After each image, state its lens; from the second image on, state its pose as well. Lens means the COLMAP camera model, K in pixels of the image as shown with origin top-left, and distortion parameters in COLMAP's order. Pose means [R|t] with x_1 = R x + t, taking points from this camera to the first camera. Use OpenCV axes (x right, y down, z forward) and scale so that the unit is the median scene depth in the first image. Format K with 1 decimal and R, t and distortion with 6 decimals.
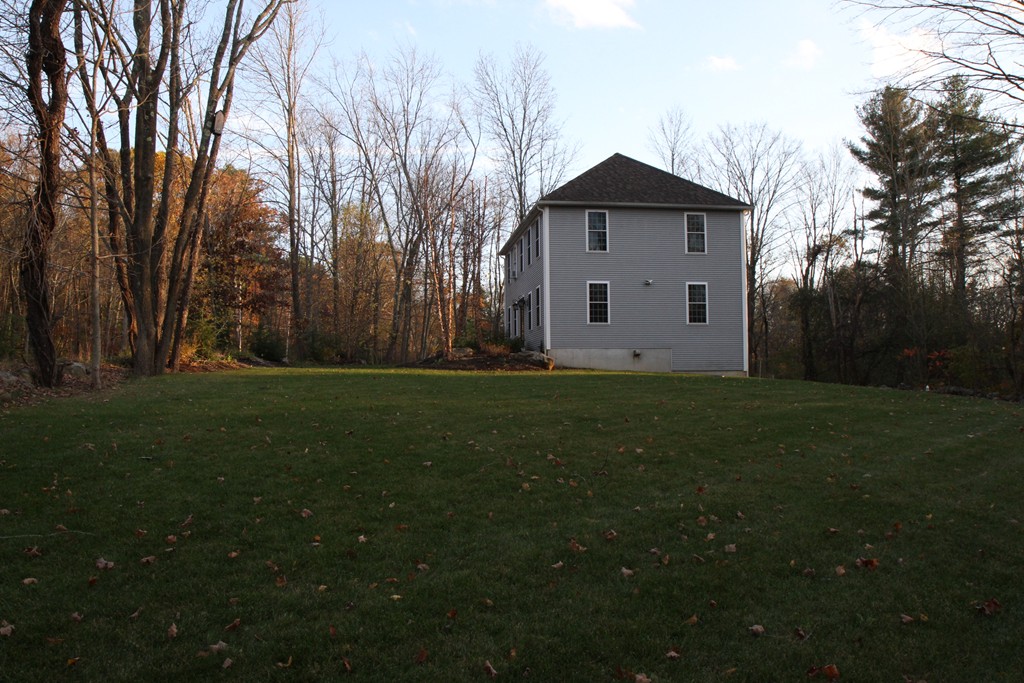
lens RADIAL K [[809.0, 0, 512.0], [0, 809.0, 341.5], [0, 0, 1]] dist [-0.098304, 0.088535]
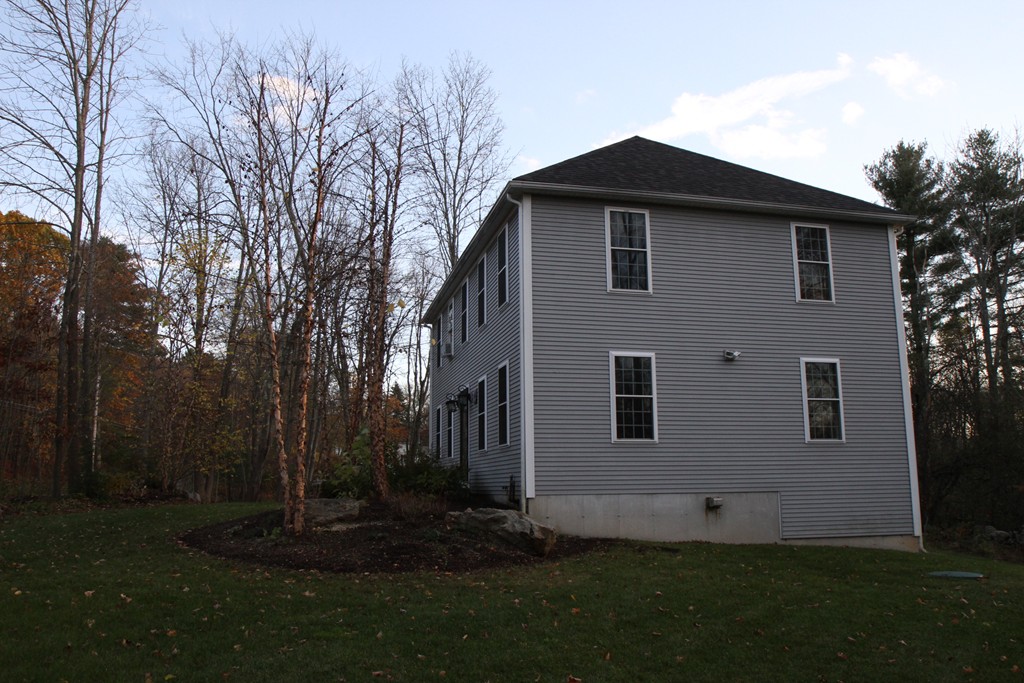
lens RADIAL K [[809.0, 0, 512.0], [0, 809.0, 341.5], [0, 0, 1]] dist [-0.098304, 0.088535]
pose [[0.994997, 0.019481, 0.097984, -0.011035], [-0.006648, 0.991541, -0.129624, -0.017570], [-0.099681, 0.128324, 0.986710, 0.515017]]
